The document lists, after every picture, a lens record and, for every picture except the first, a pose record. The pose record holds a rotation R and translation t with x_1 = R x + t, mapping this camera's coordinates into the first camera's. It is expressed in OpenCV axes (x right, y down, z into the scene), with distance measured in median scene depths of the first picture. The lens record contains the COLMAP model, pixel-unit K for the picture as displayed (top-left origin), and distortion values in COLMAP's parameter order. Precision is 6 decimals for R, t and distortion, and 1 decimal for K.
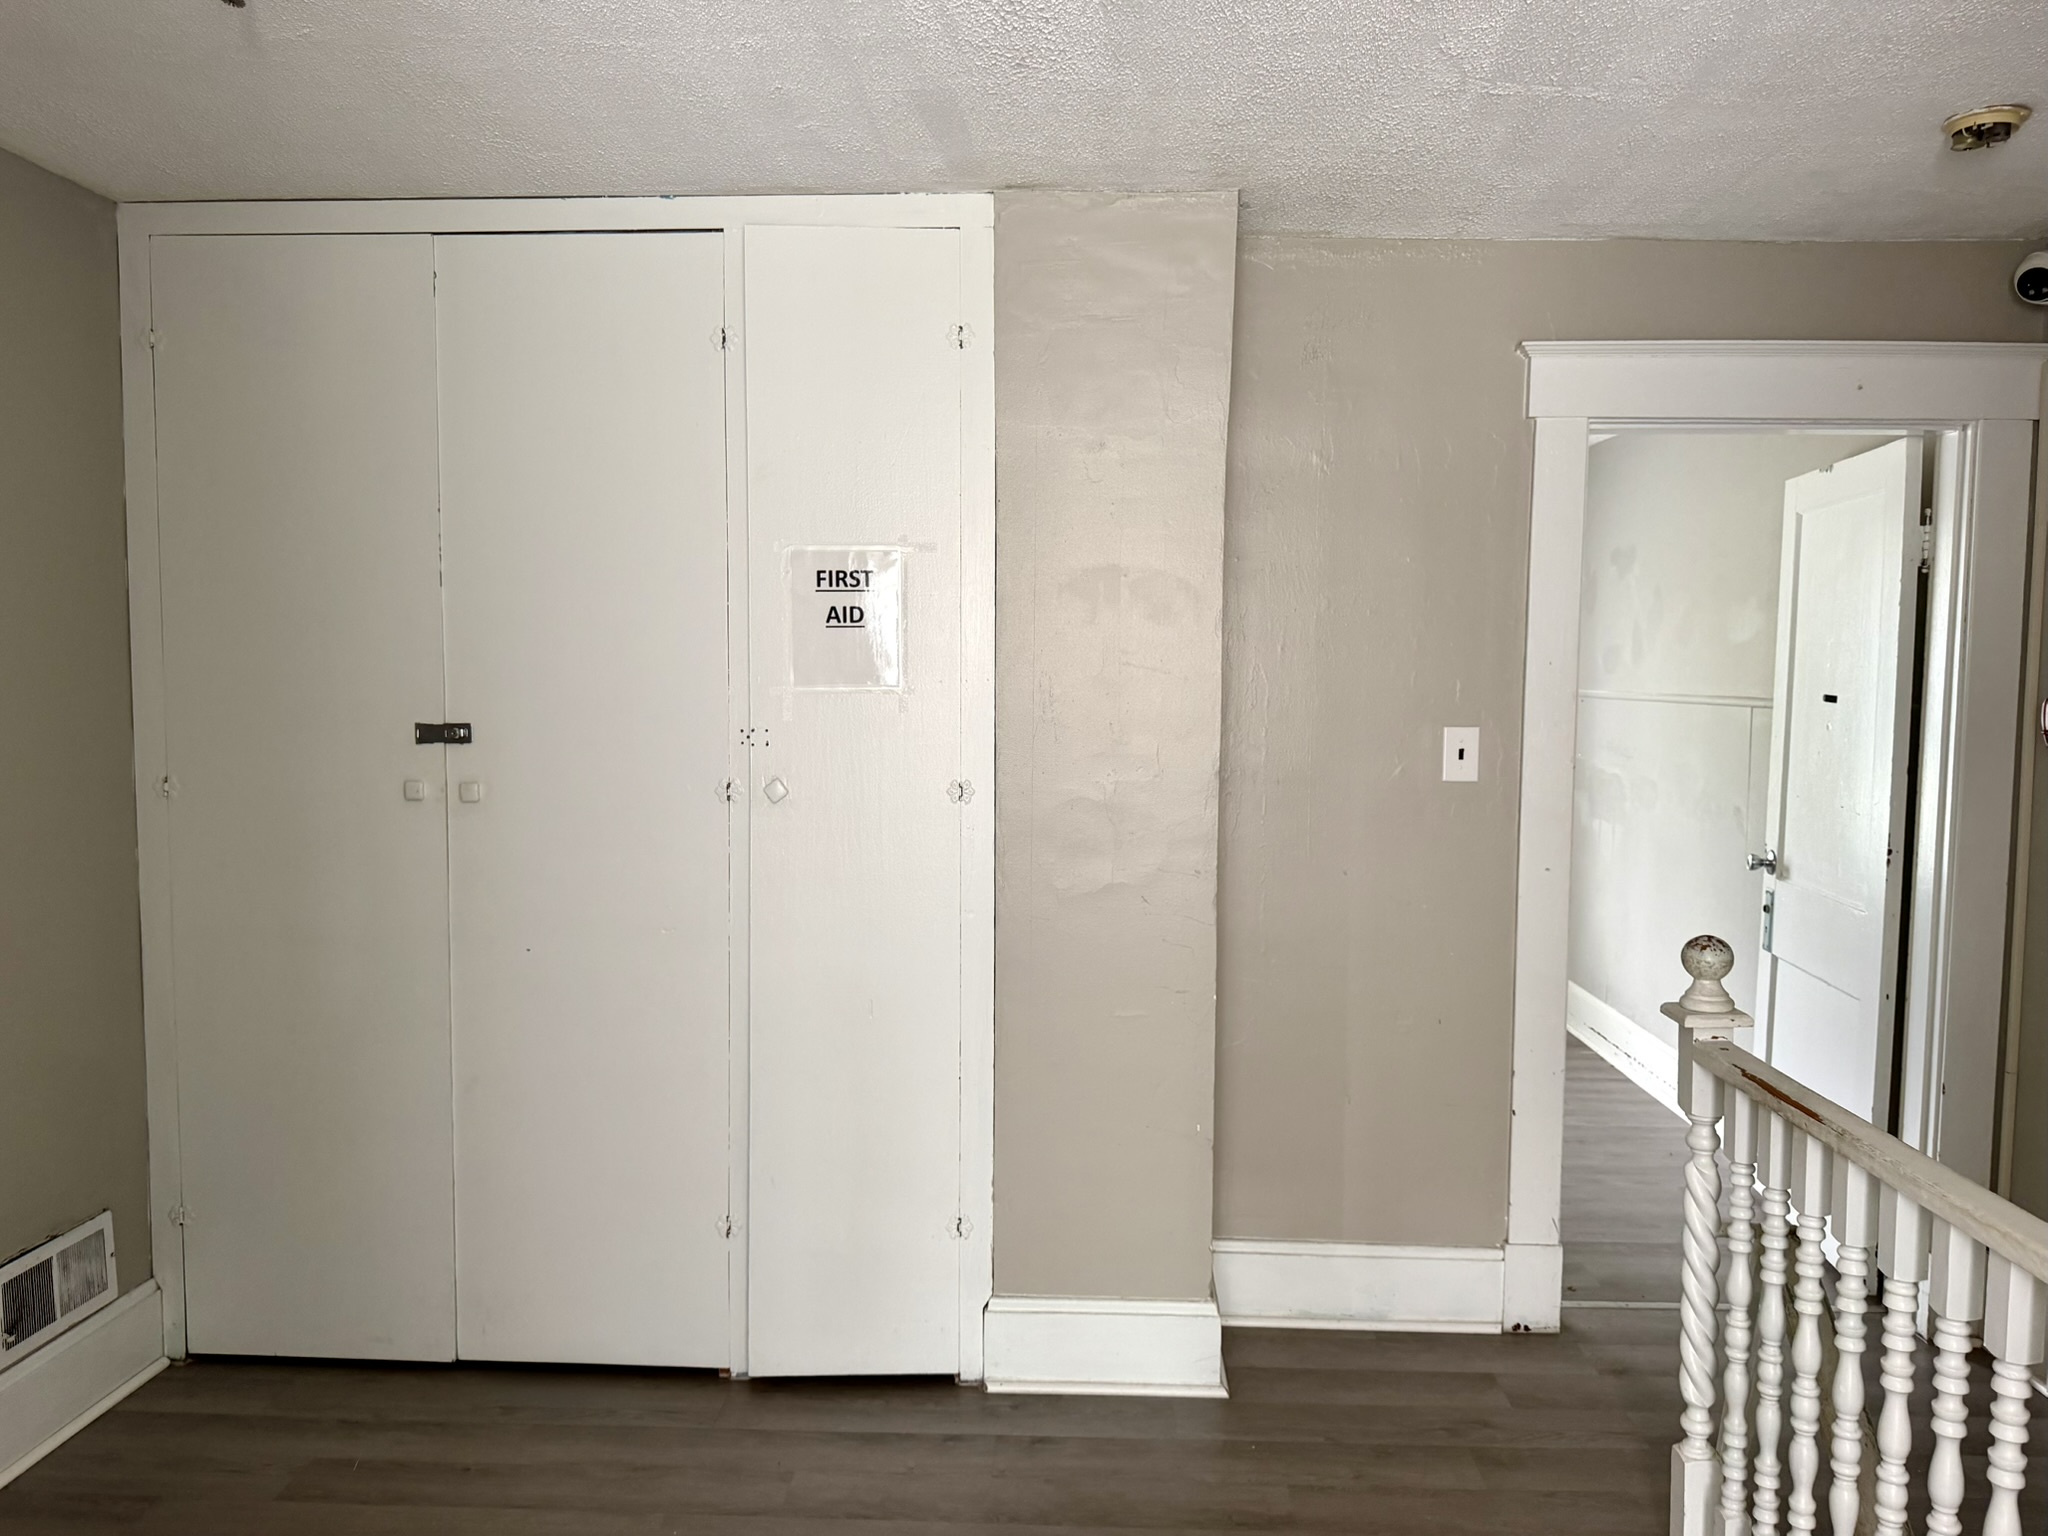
lens RADIAL K [[1504.1, 0, 1024.0], [0, 1504.1, 768.0], [0, 0, 1]] dist [-0.010448, 0.000962]
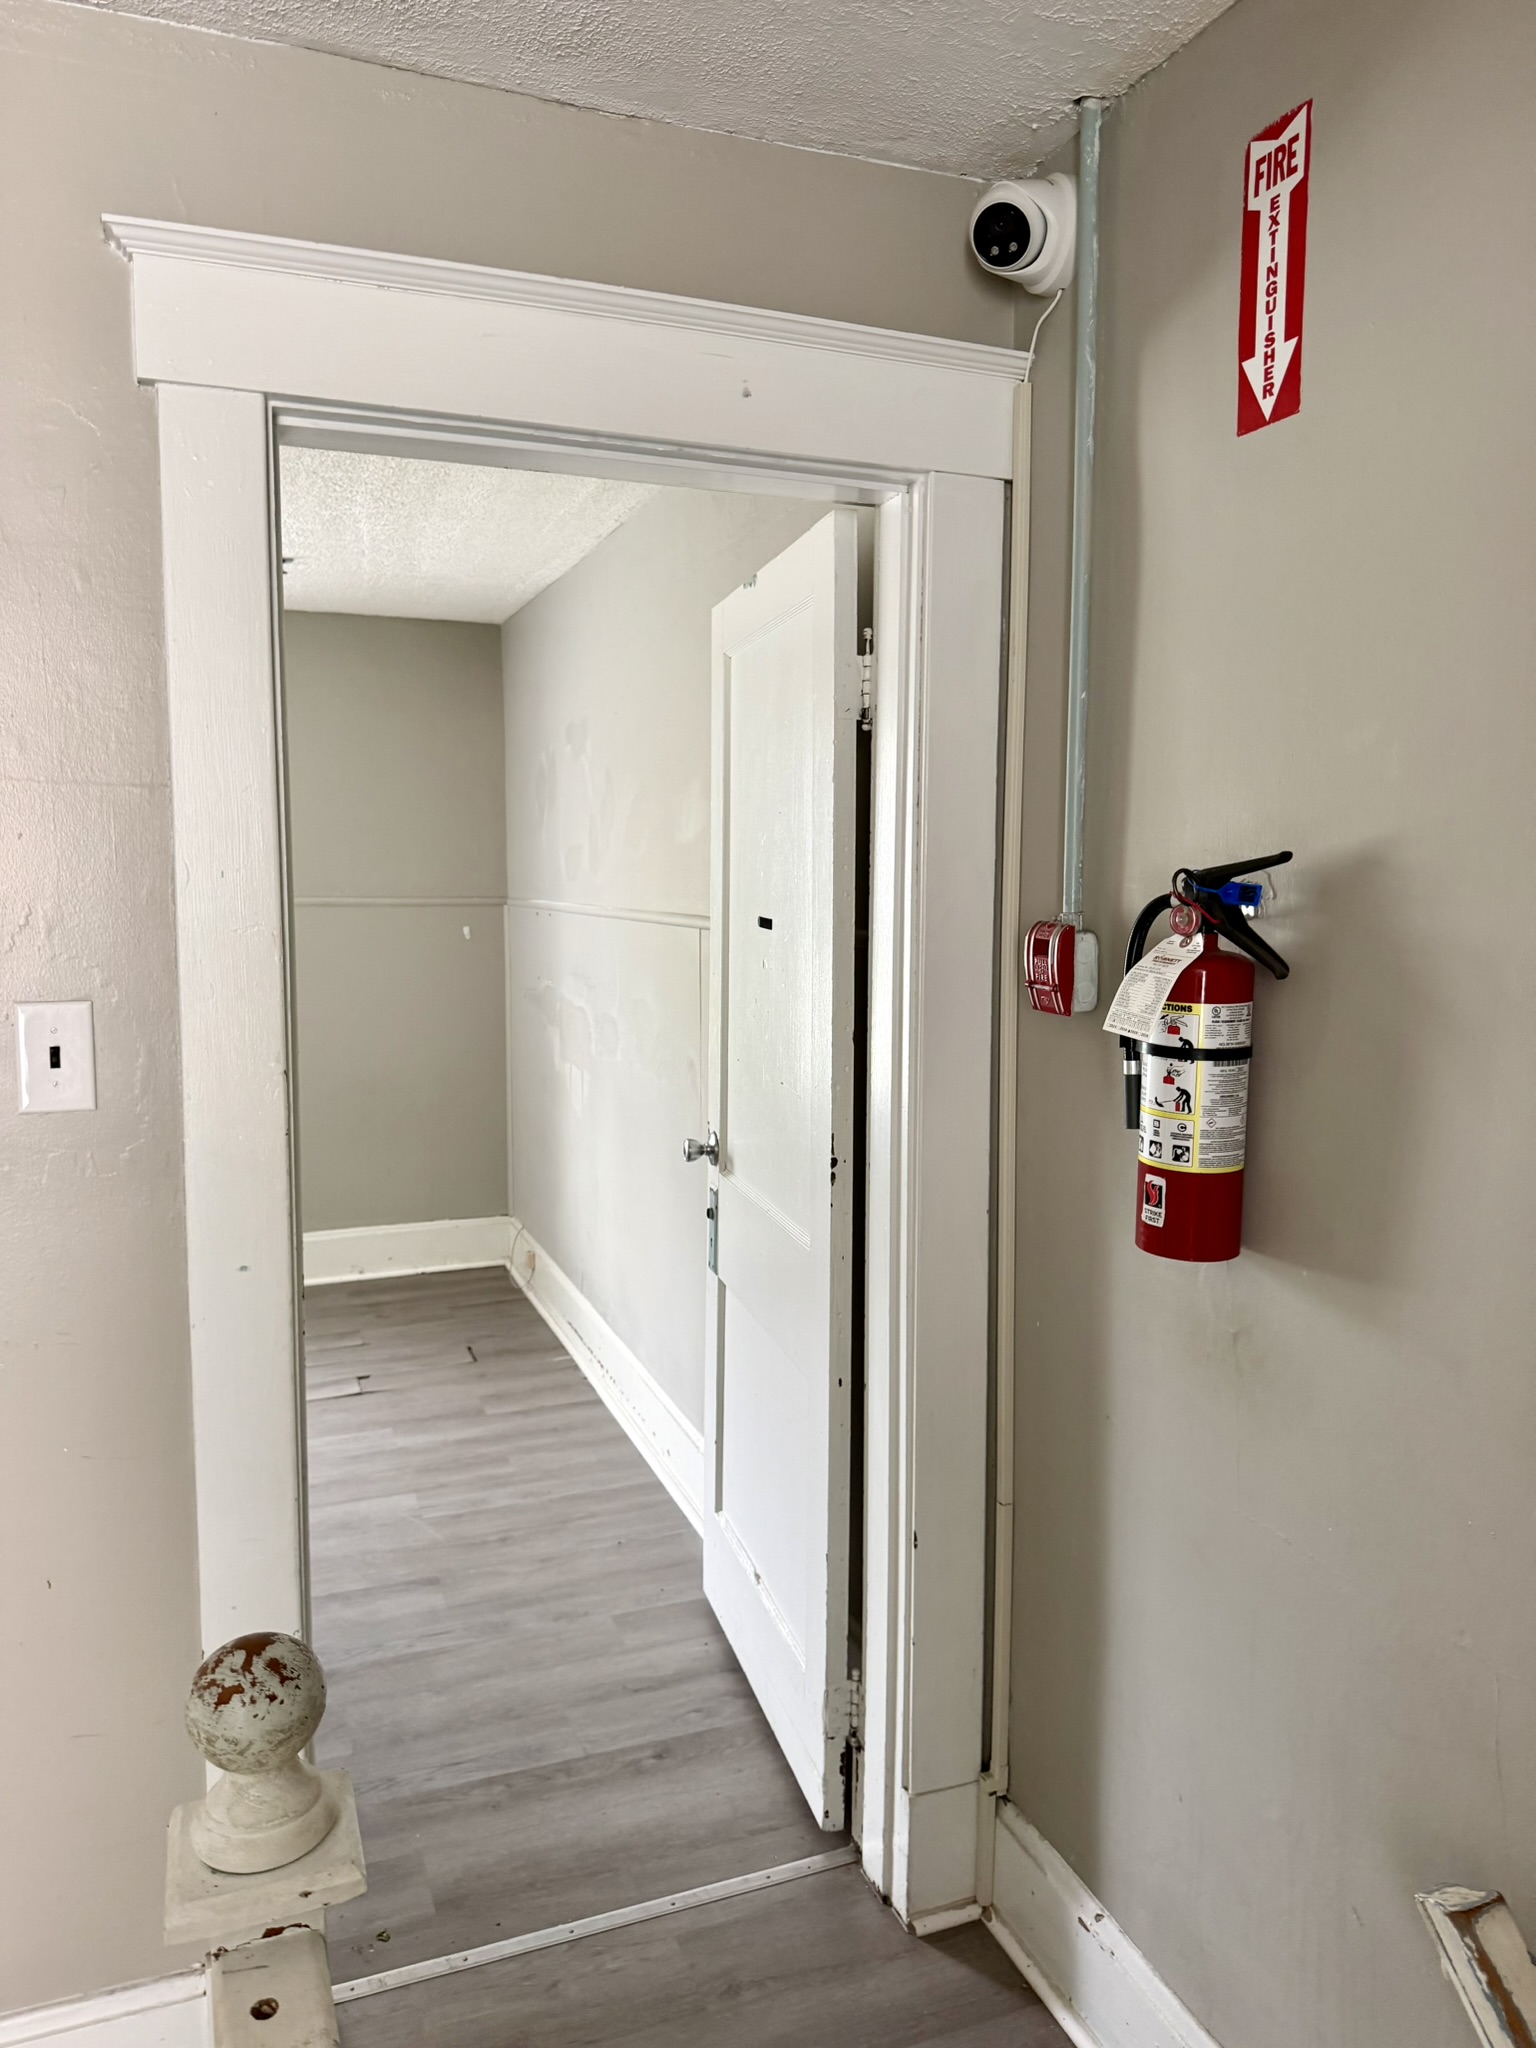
lens RADIAL K [[1562.2, 0, 768.0], [0, 1562.2, 1024.0], [0, 0, 1]] dist [0.173409, -0.322661]
pose [[0.908551, -0.046488, 0.415180, 0.272666], [0.033696, 0.998706, 0.038088, -0.031144], [-0.416414, -0.020615, 0.908941, 0.395348]]
